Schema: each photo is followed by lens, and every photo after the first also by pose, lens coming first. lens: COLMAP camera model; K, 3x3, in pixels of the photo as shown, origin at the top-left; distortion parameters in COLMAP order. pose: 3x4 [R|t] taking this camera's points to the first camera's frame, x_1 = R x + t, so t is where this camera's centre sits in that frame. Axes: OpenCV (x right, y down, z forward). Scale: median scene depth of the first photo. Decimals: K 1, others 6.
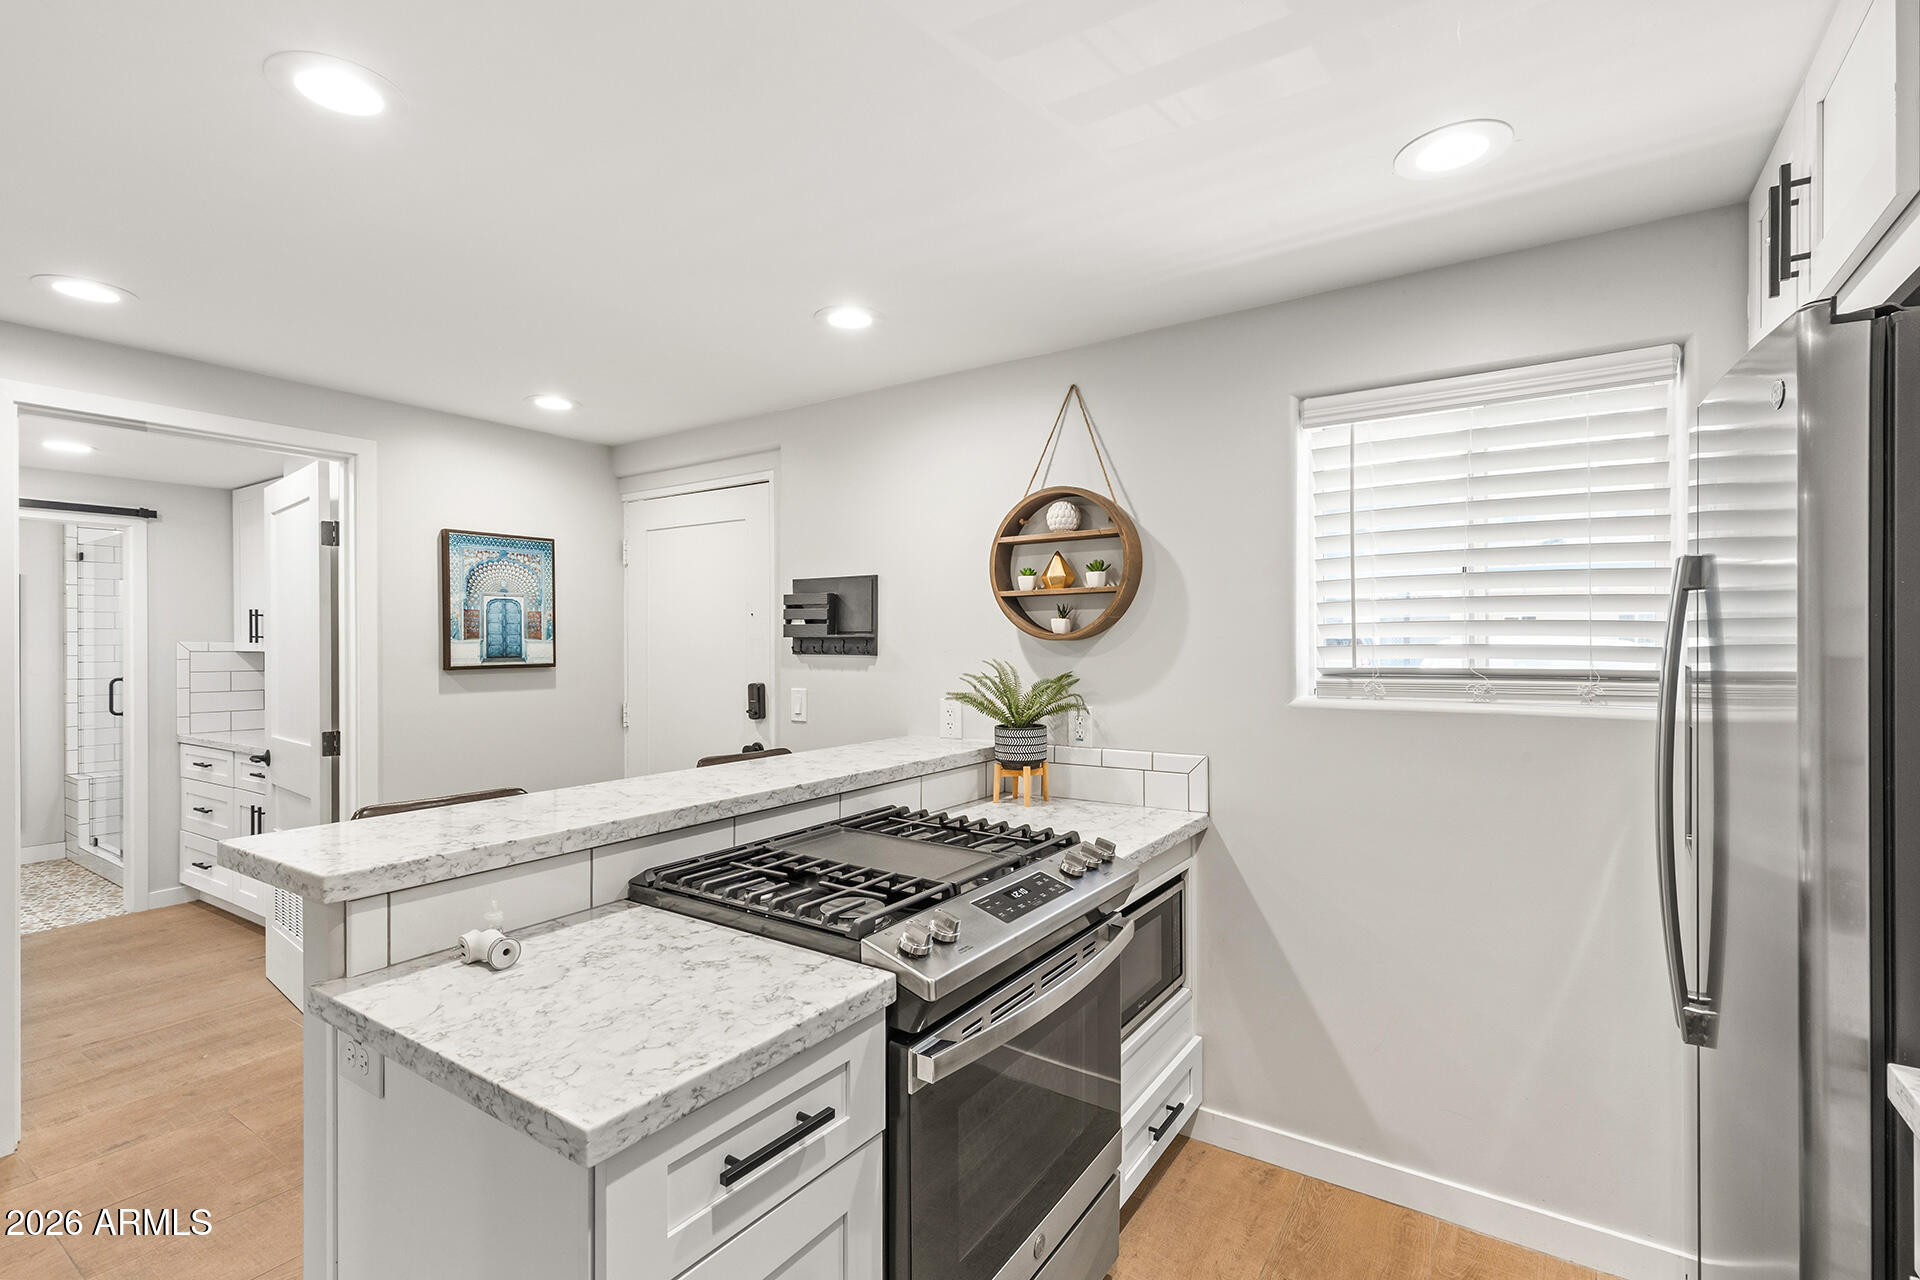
lens RADIAL K [[862.9, 0, 957.0], [0, 862.9, 646.0], [0, 0, 1]] dist [0.005980, -0.002441]
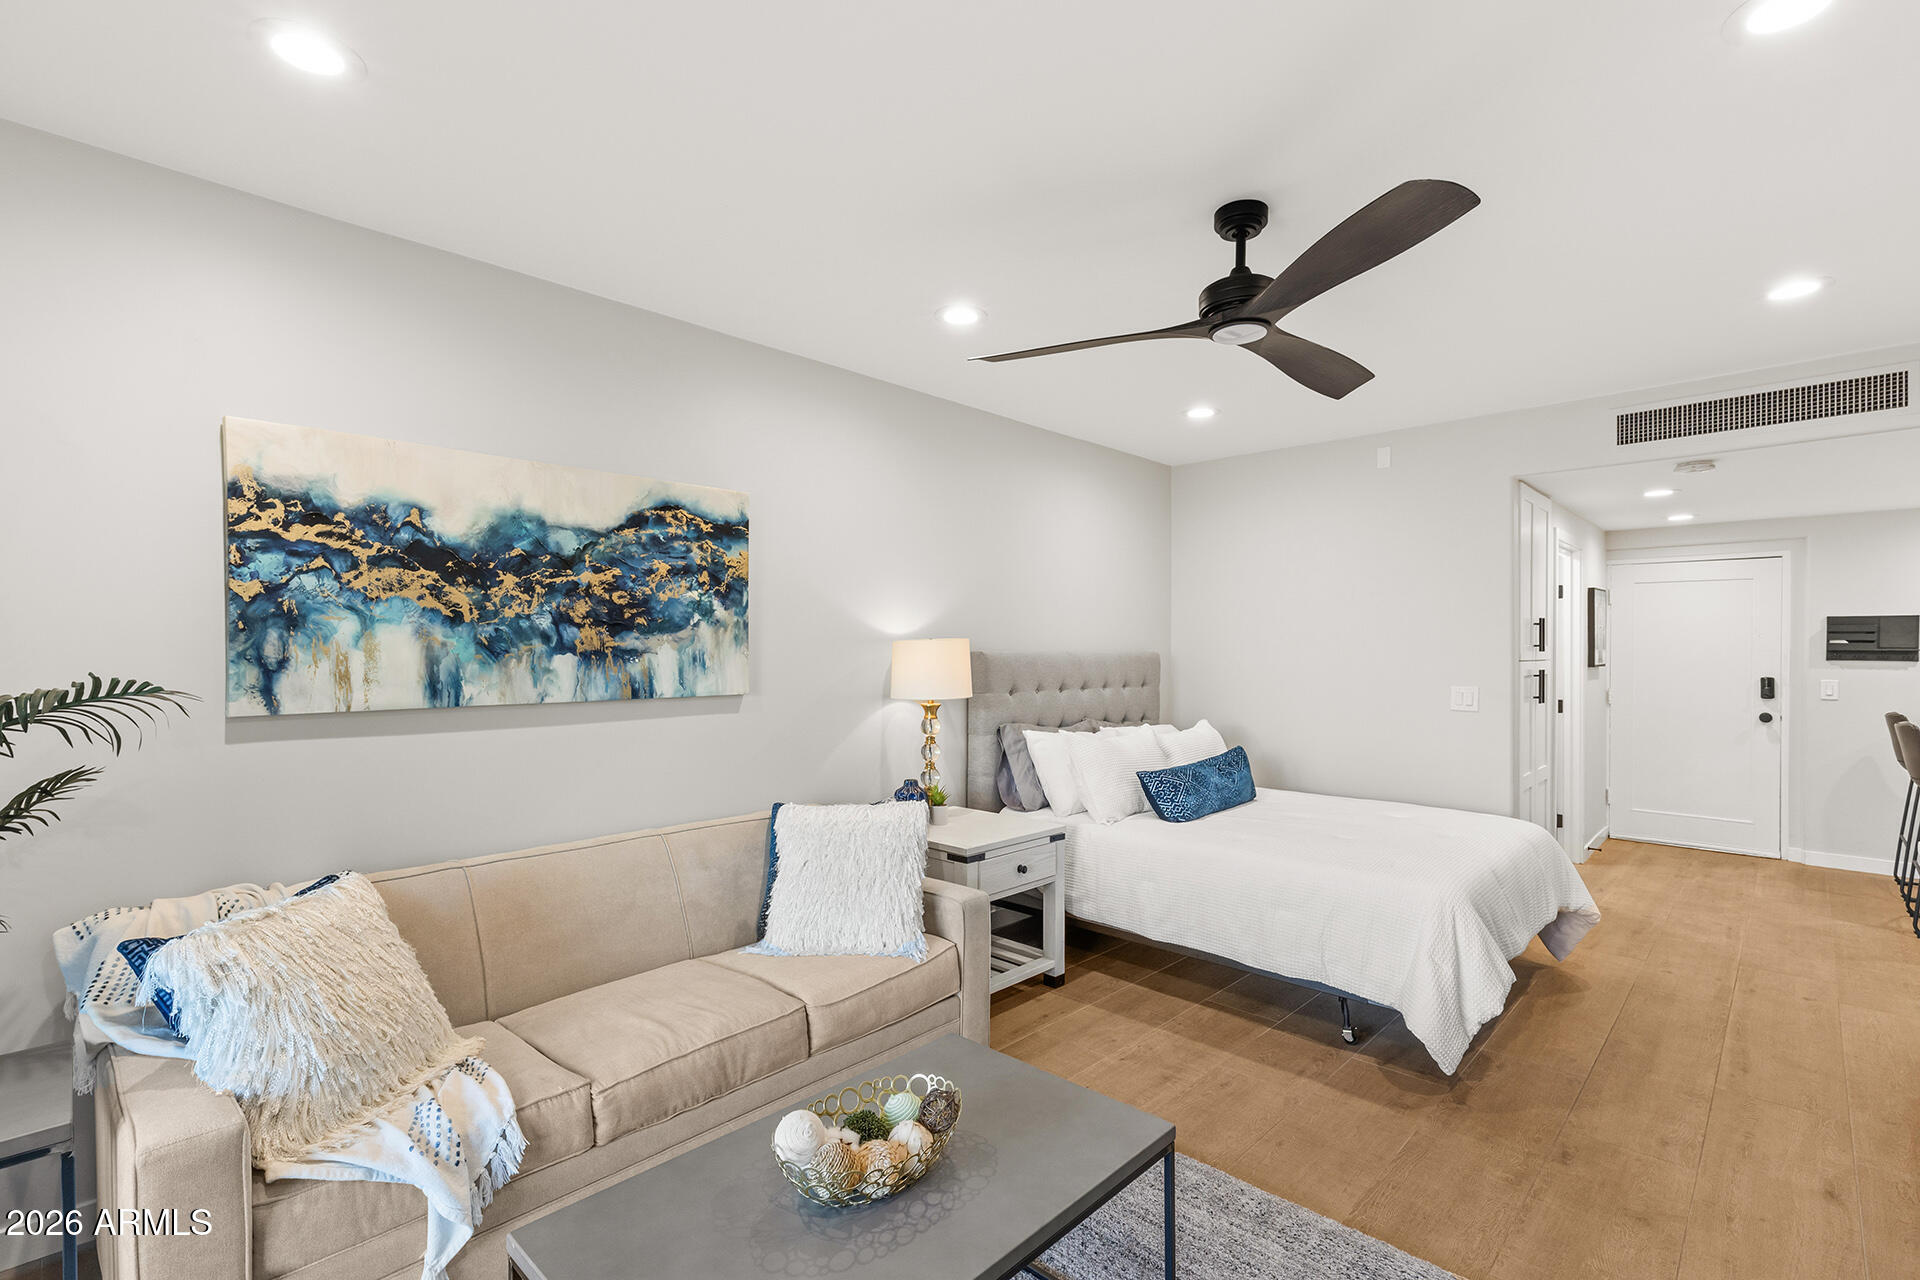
lens RADIAL K [[862.9, 0, 964.4], [0, 862.9, 655.5], [0, 0, 1]] dist [0.005980, -0.002441]
pose [[0.983788, 0.008863, -0.179117, -2.337493], [-0.008339, 0.999958, 0.003677, 0.012035], [0.179142, -0.002123, 0.983821, -1.487634]]
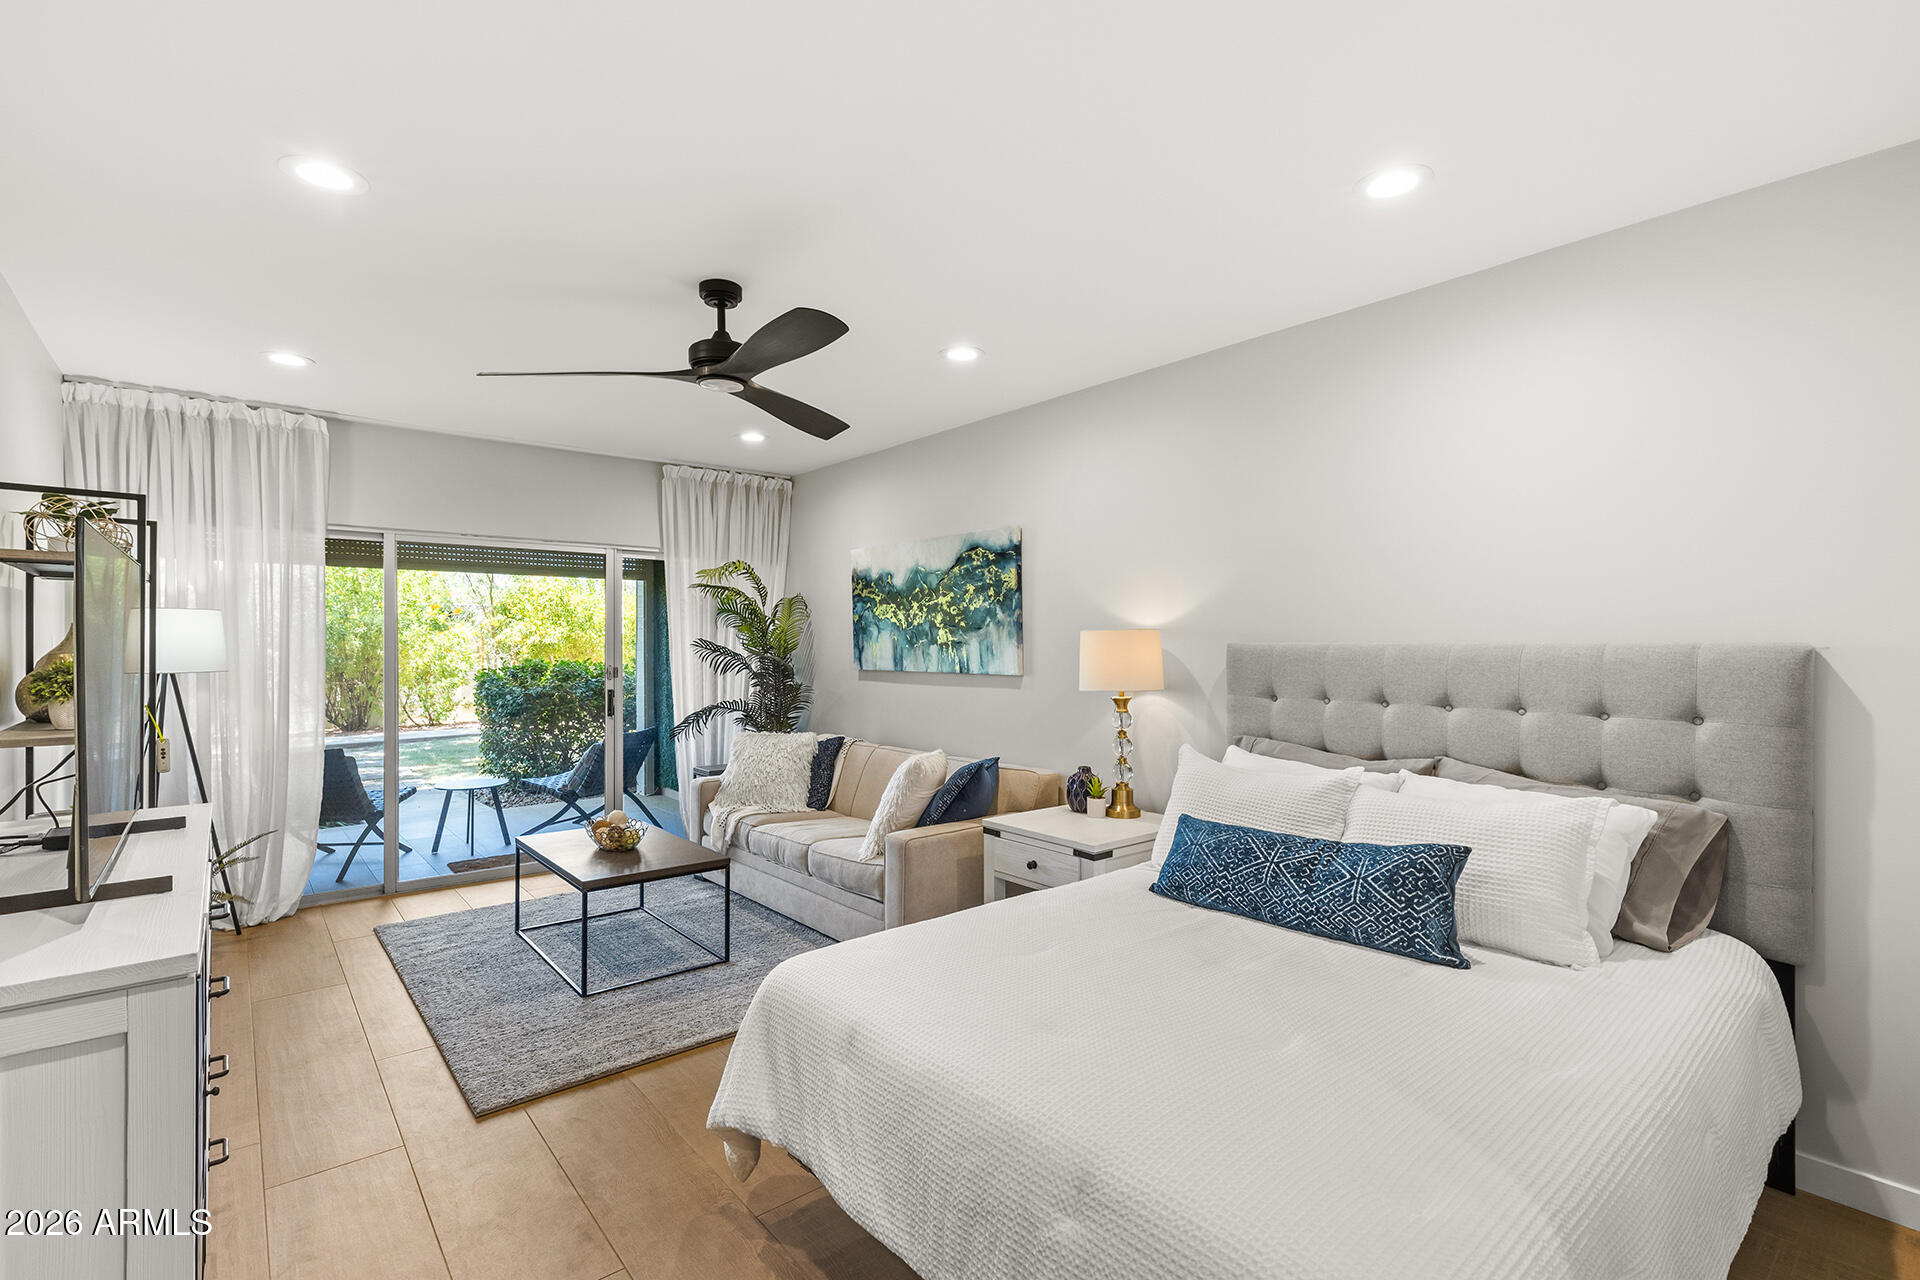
lens RADIAL K [[862.9, 0, 935.6], [0, 862.9, 644.3], [0, 0, 1]] dist [0.005980, -0.002441]
pose [[-0.296372, 0.009558, -0.955025, -1.007281], [0.001035, 0.999953, 0.009687, -0.003420], [0.955072, 0.001883, -0.296368, 0.345131]]
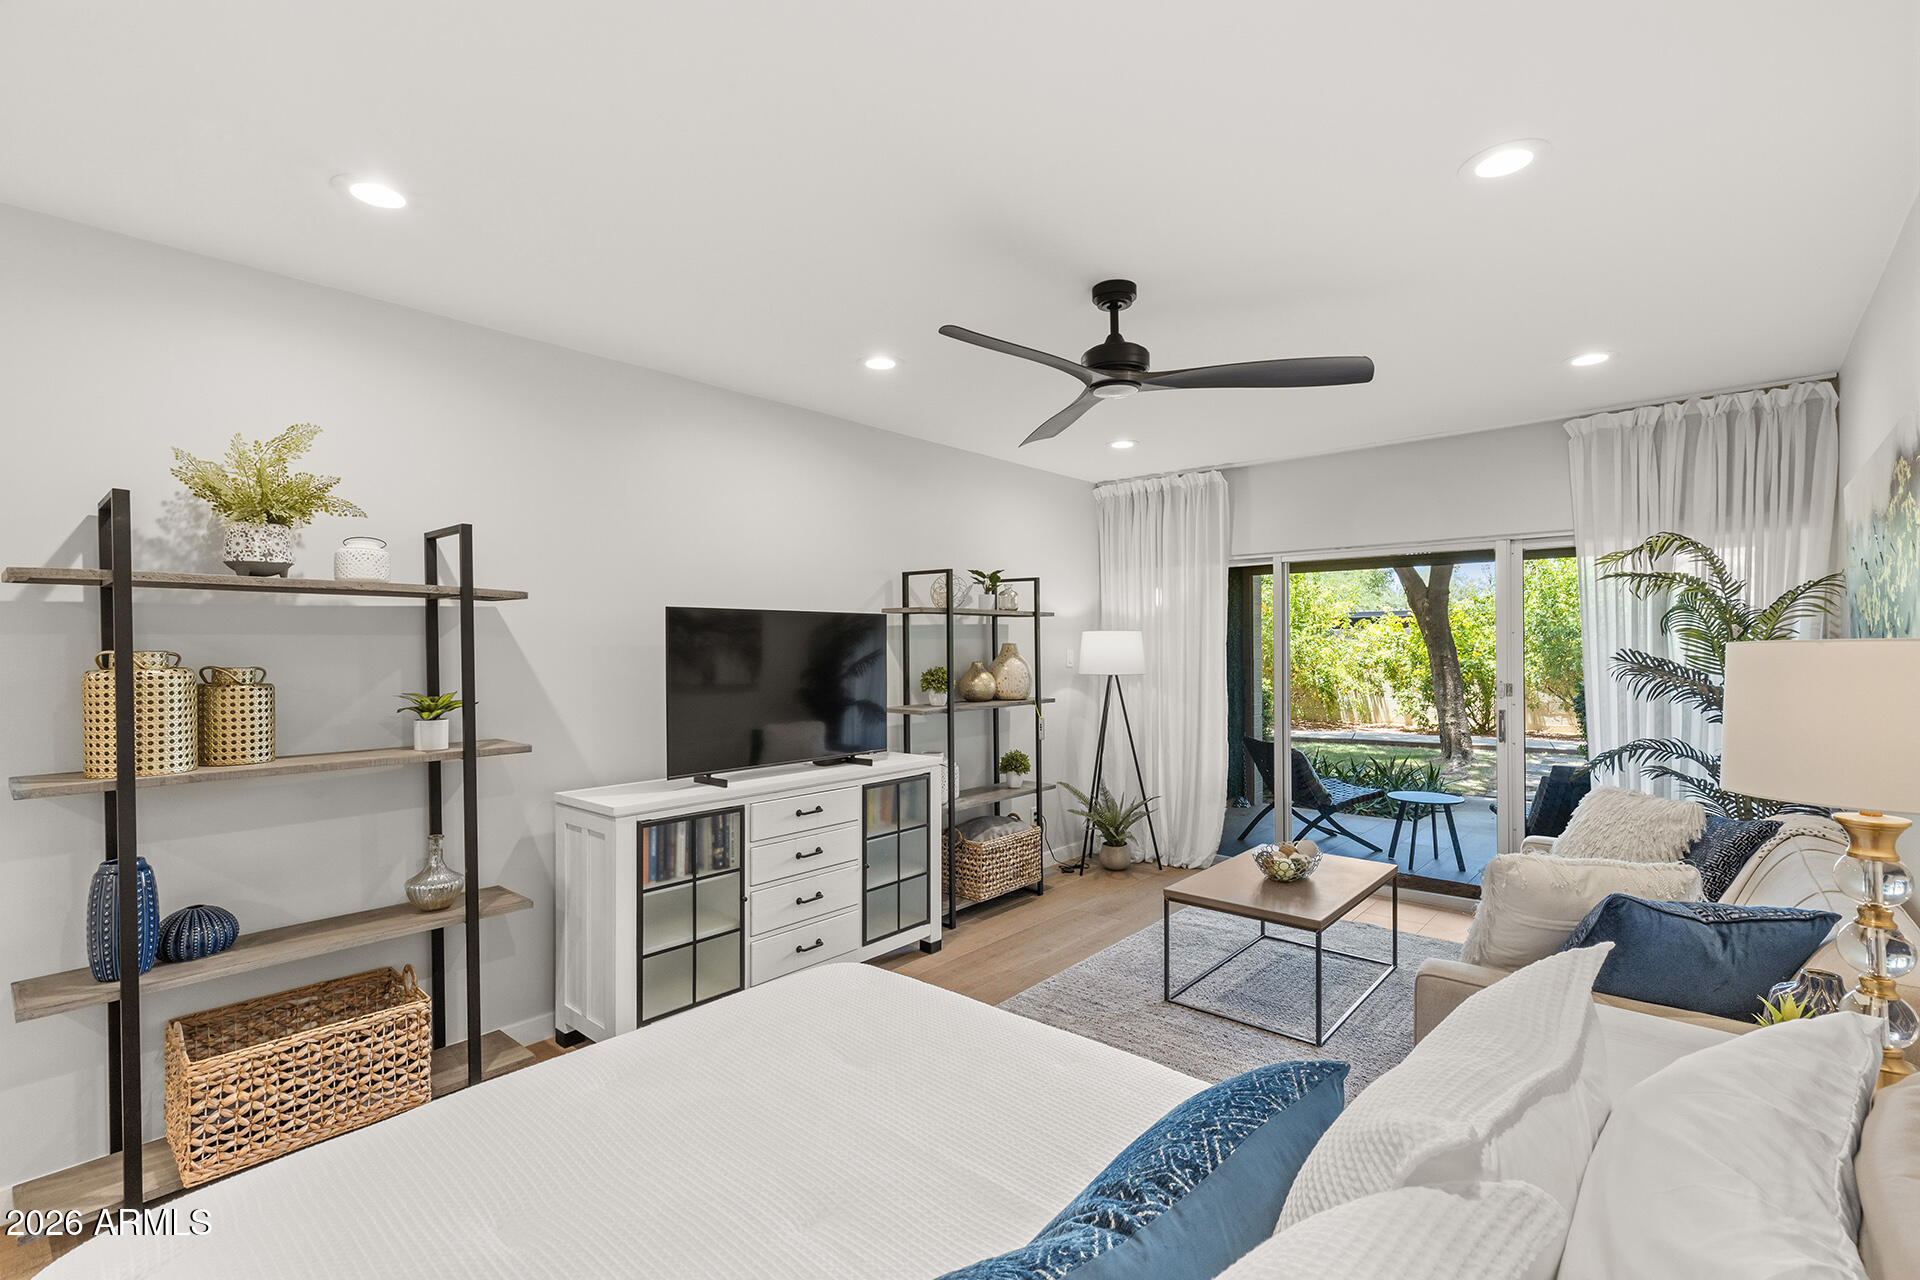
lens RADIAL K [[862.9, 0, 956.9], [0, 862.9, 634.1], [0, 0, 1]] dist [0.005980, -0.002441]
pose [[-0.991181, 0.012301, 0.131940, -2.127161], [0.010182, 0.999808, -0.016727, -0.013073], [-0.132121, -0.015236, -0.991117, 0.933753]]
